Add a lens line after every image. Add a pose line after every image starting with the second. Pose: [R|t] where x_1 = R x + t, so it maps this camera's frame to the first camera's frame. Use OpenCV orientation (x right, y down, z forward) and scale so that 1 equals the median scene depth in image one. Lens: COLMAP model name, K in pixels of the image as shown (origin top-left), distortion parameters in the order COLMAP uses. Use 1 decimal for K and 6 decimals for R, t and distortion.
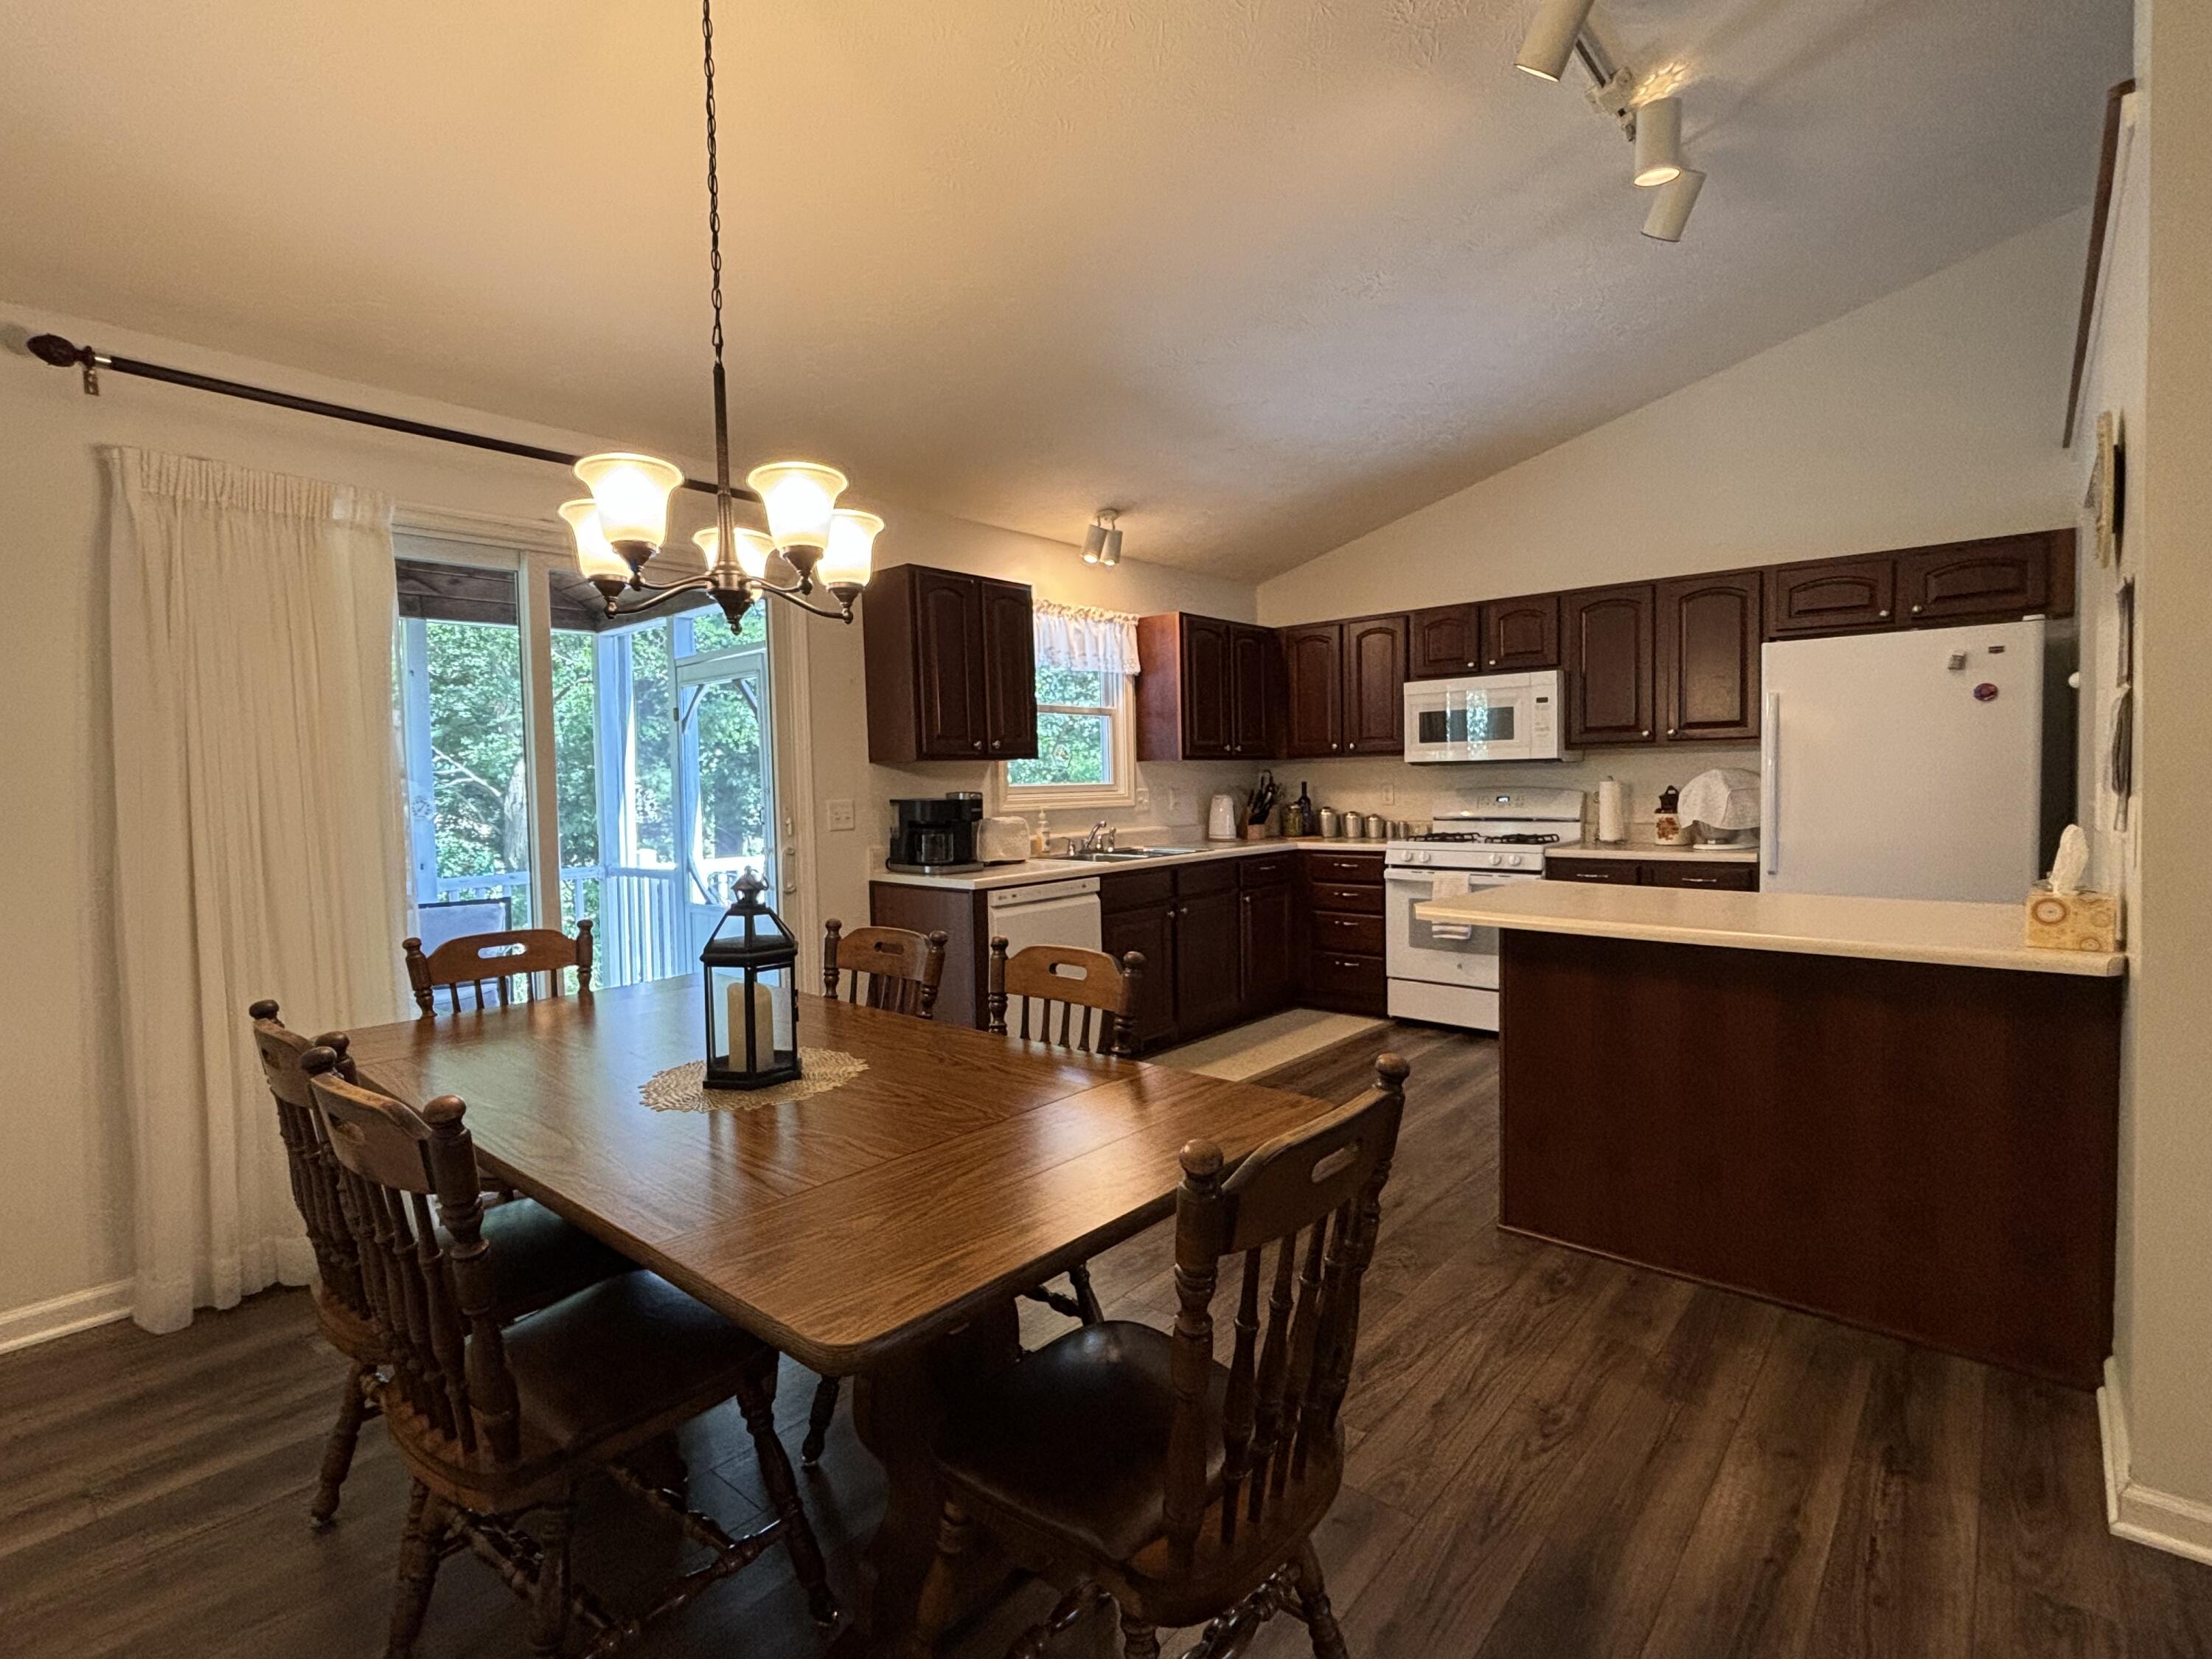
lens RADIAL K [[1050.5, 0, 1100.6], [0, 1050.5, 826.9], [0, 0, 1]] dist [-0.000847, -0.000864]
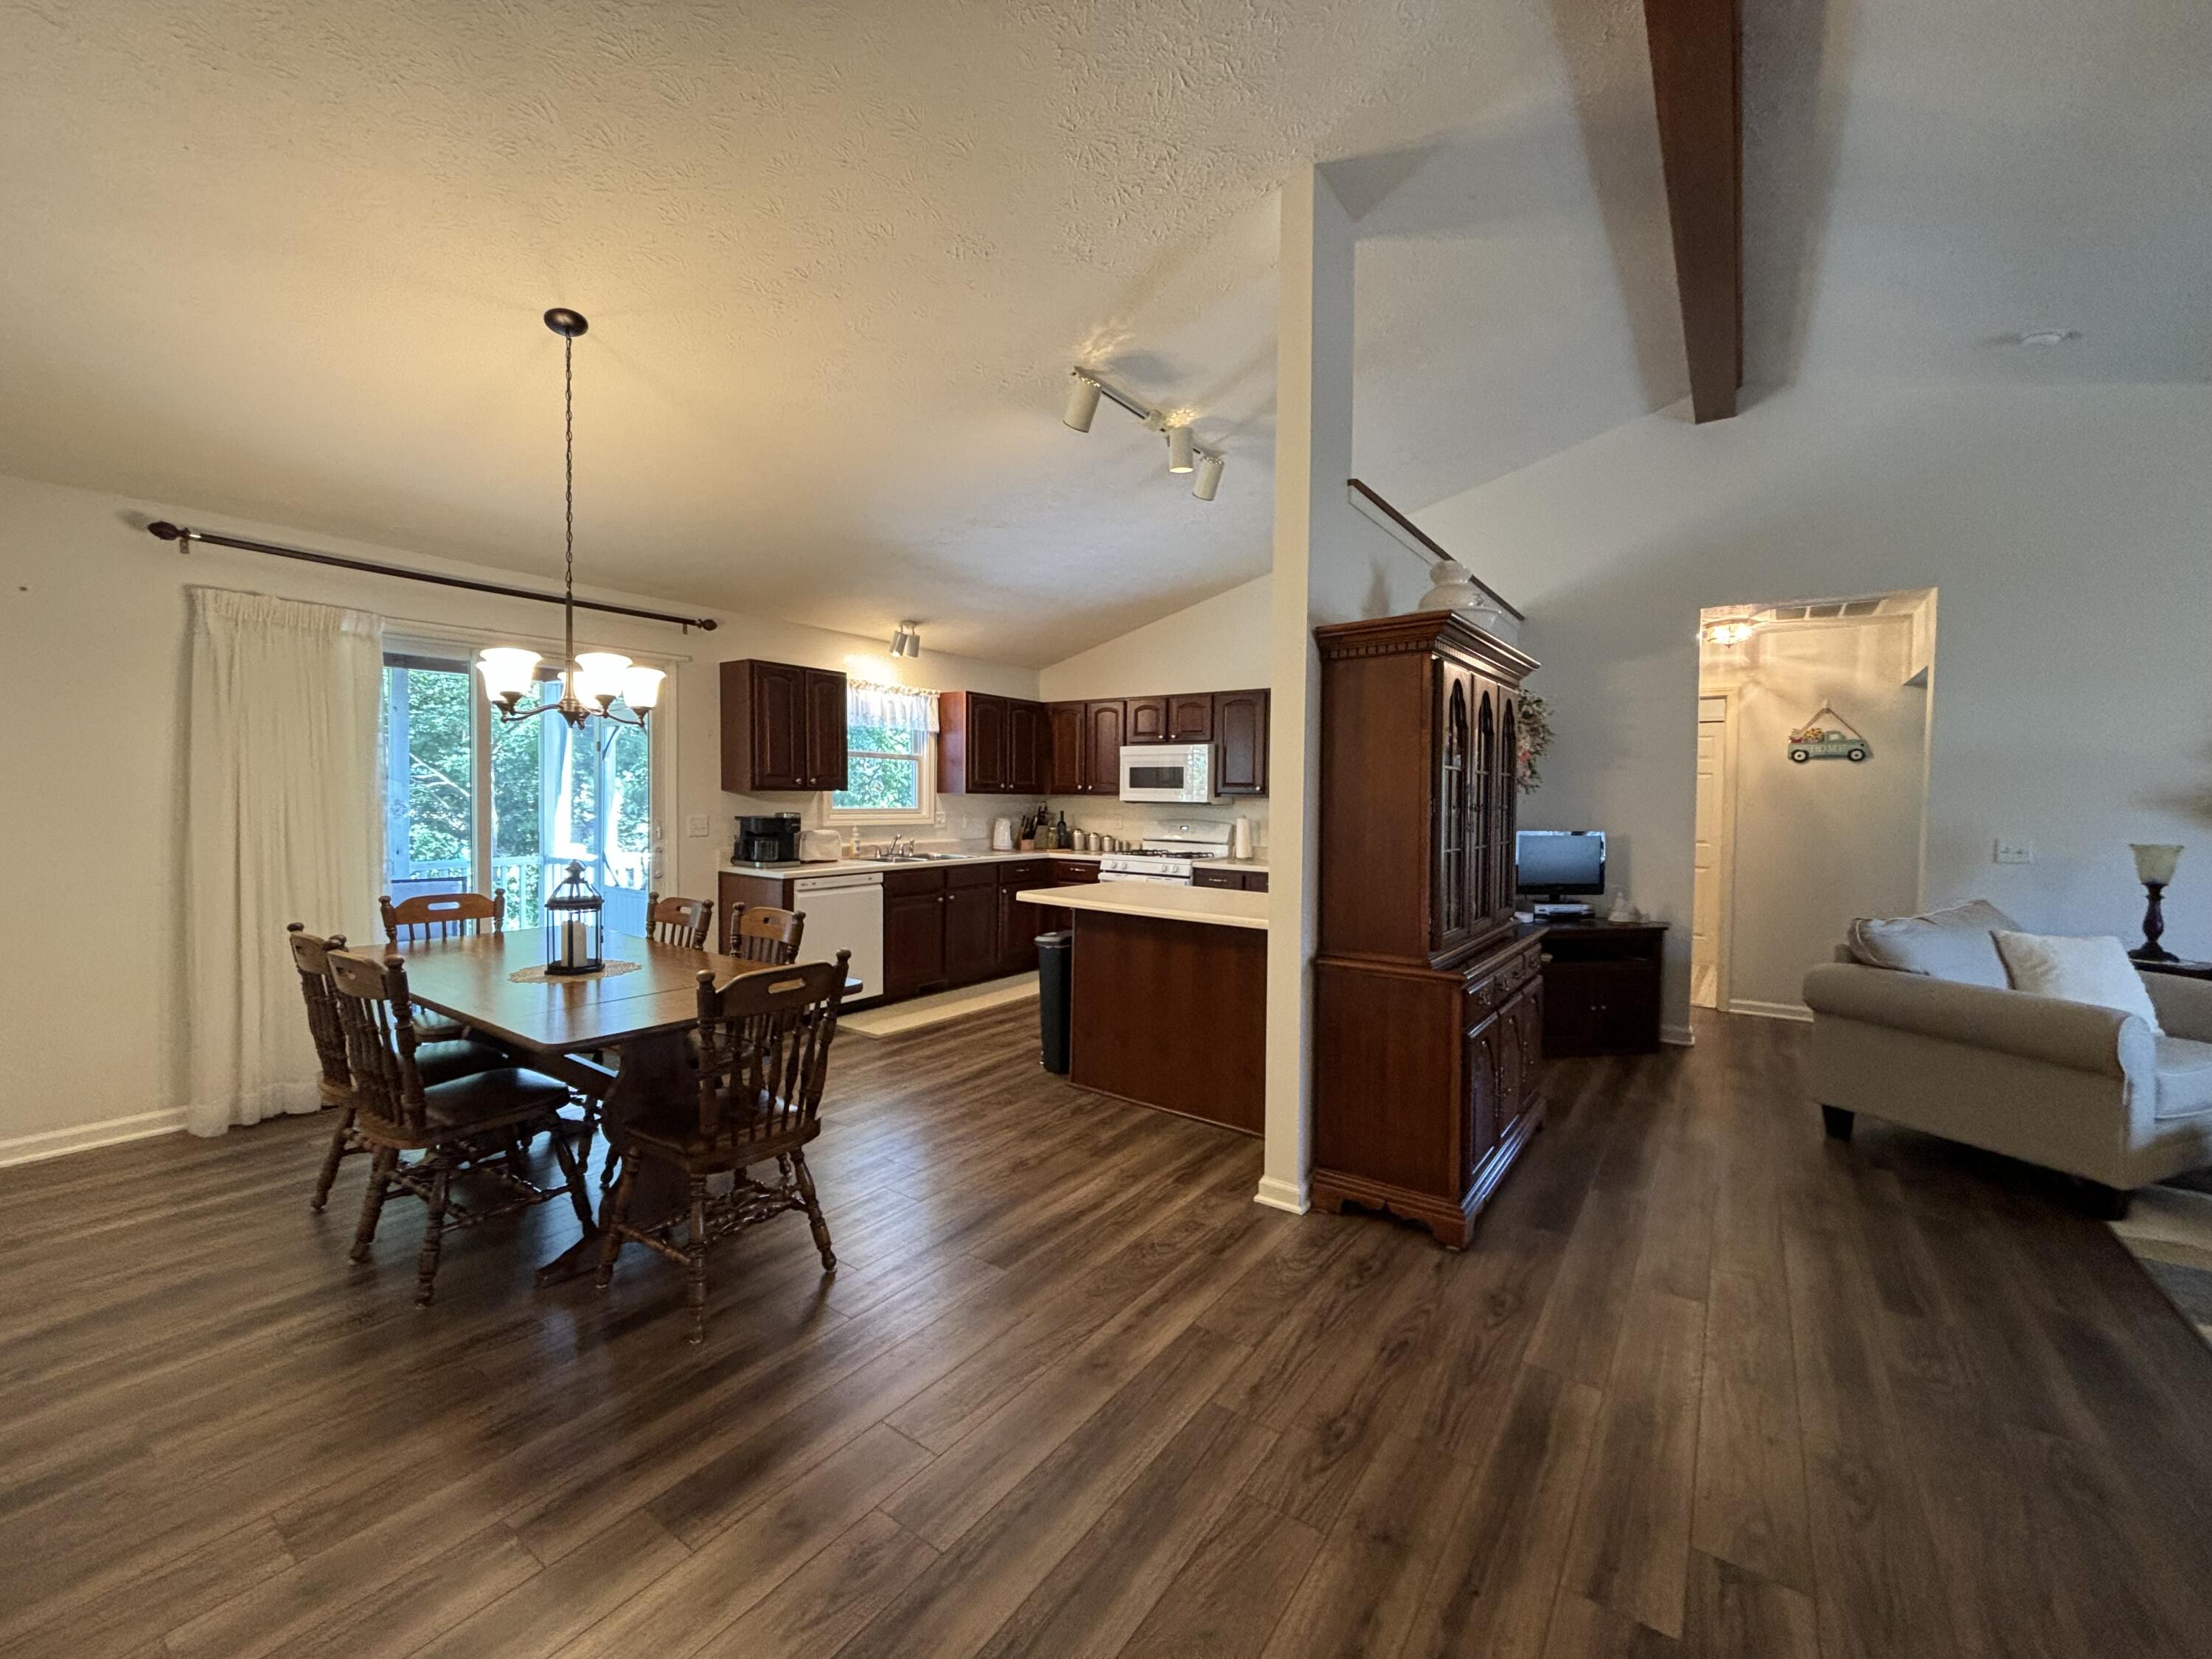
lens RADIAL K [[890.3, 0, 1101.2], [0, 890.3, 826.4], [0, 0, 1]] dist [0.000237, 0.000075]
pose [[0.995389, 0.031369, 0.090642, 0.174883], [-0.030328, 0.999458, -0.012836, -0.010047], [-0.090995, 0.010028, 0.995801, -0.259112]]
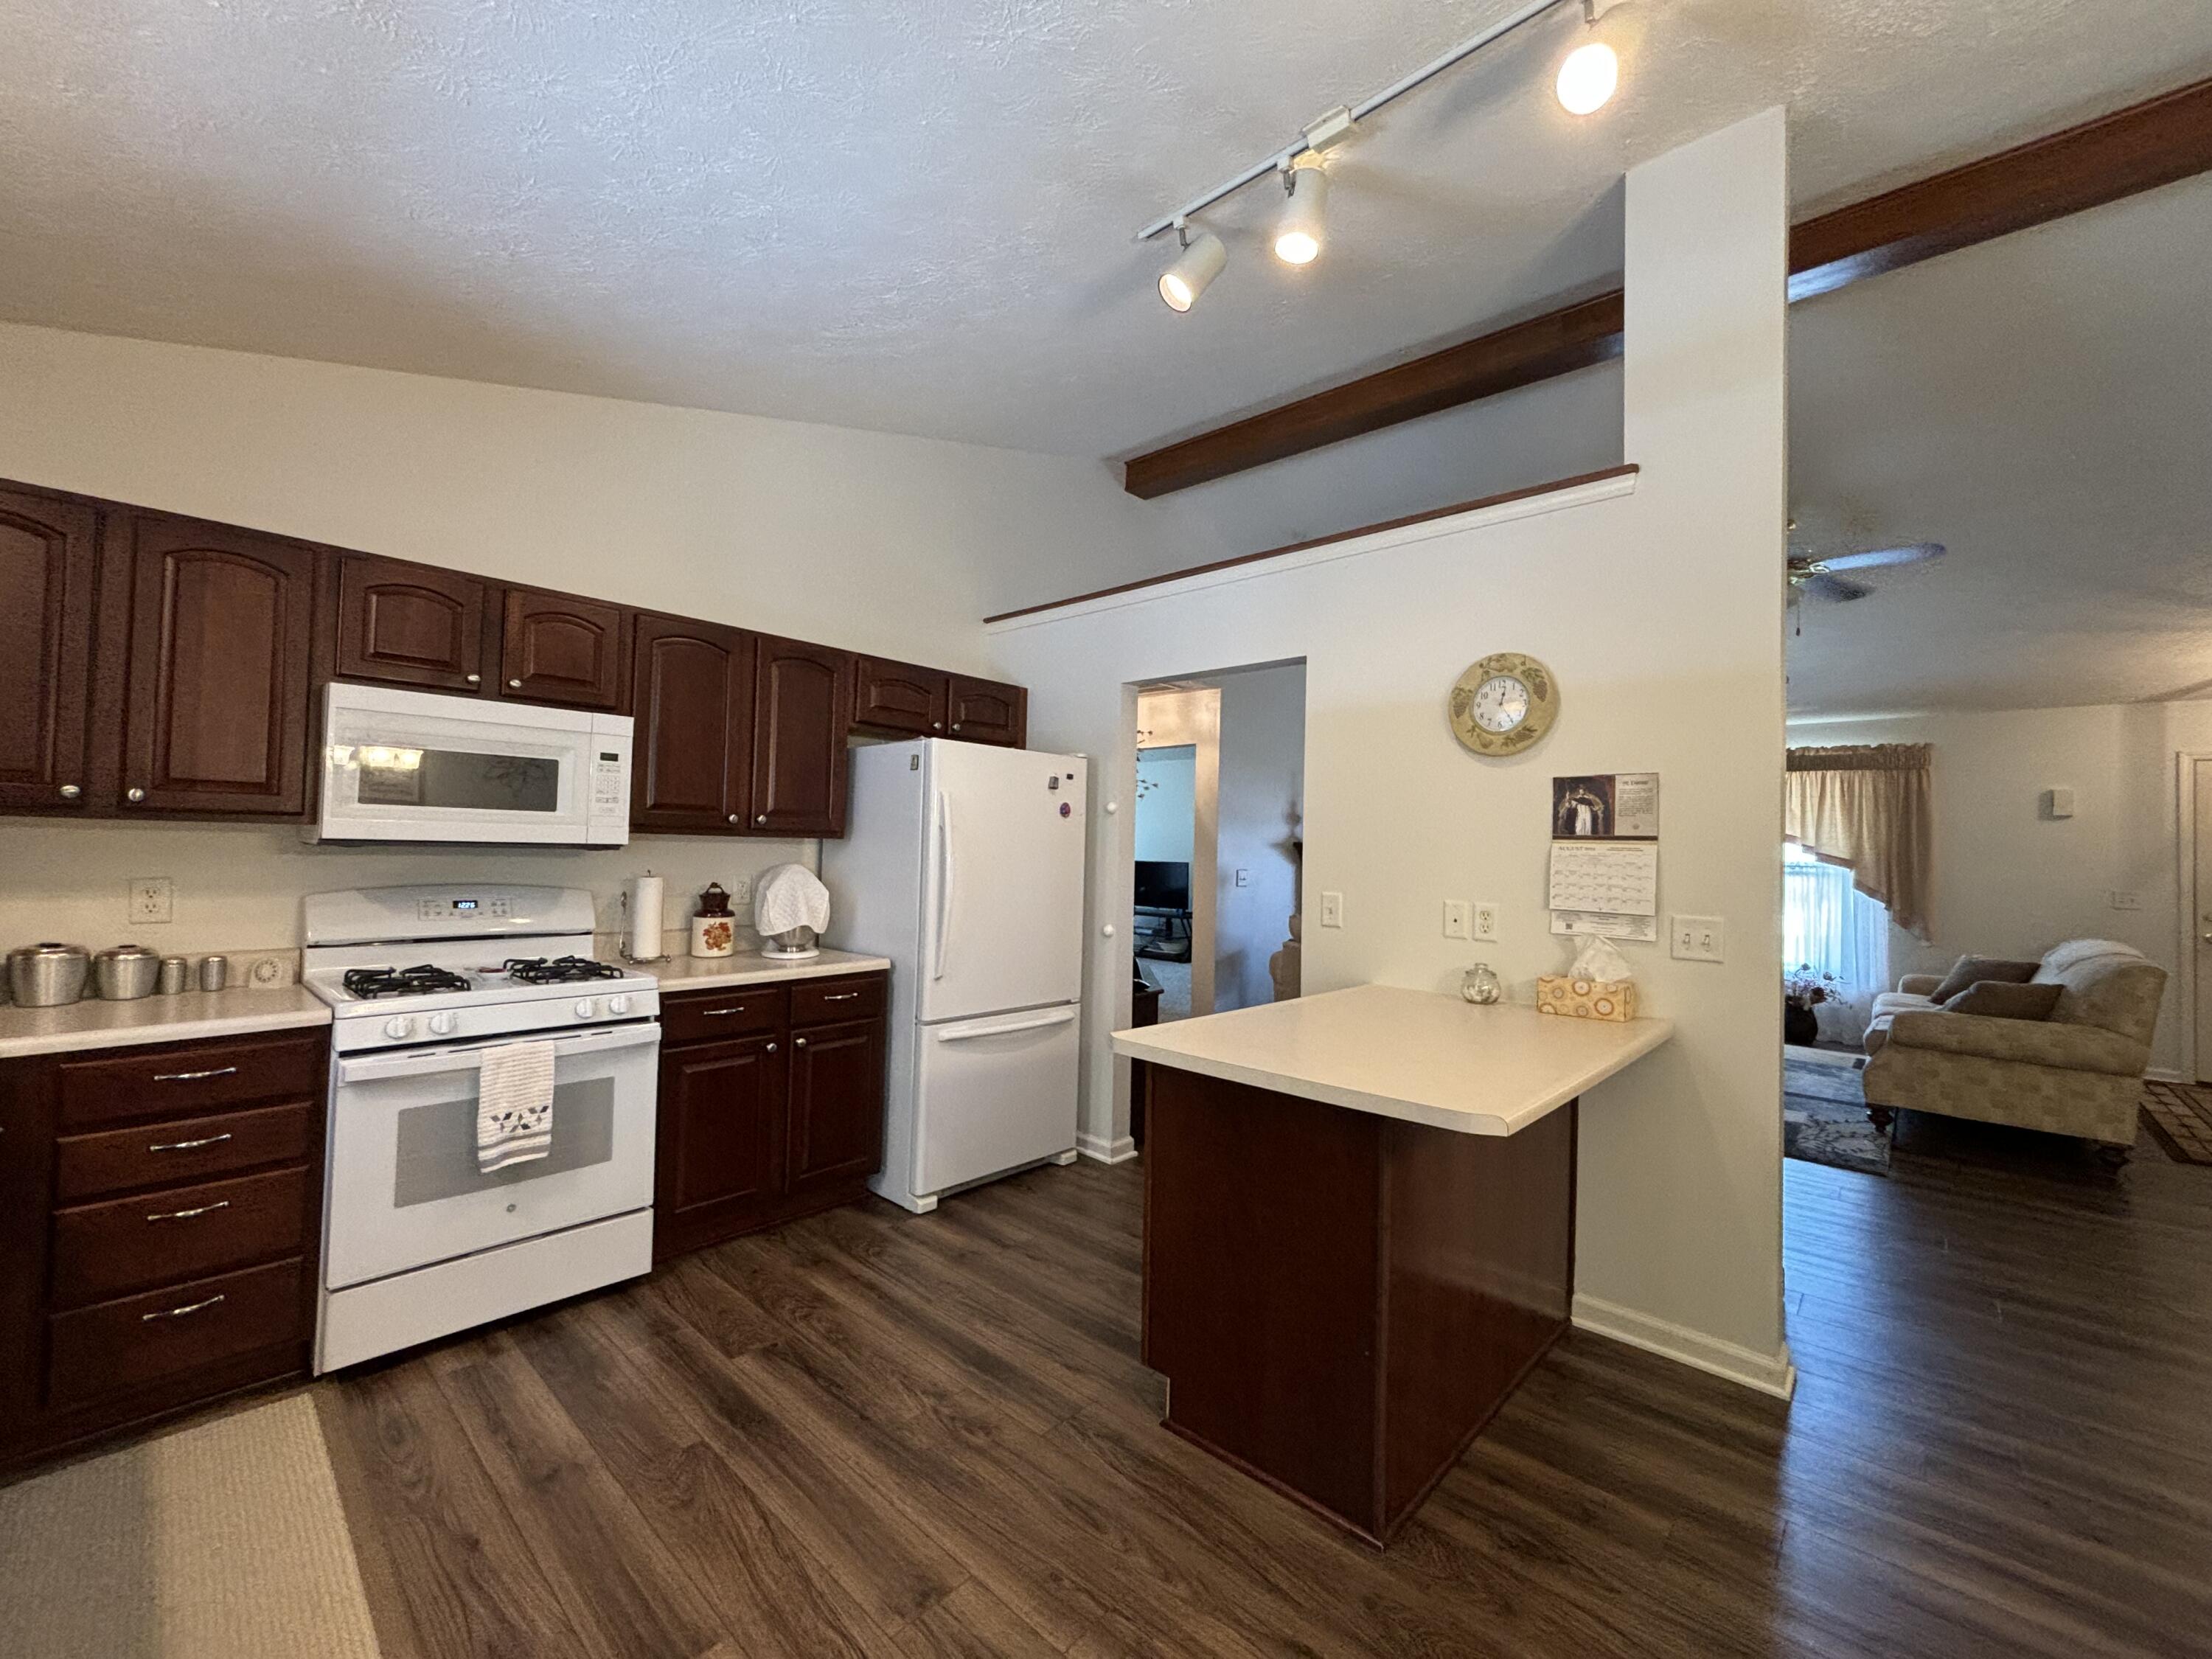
lens RADIAL K [[907.5, 0, 1114.2], [0, 907.5, 825.3], [0, 0, 1]] dist [-0.000100, -0.000079]
pose [[0.026289, 0.049629, 0.998422, -0.151957], [0.022177, 0.998492, -0.050217, -0.043364], [-0.999408, 0.023462, 0.025149, 0.696155]]
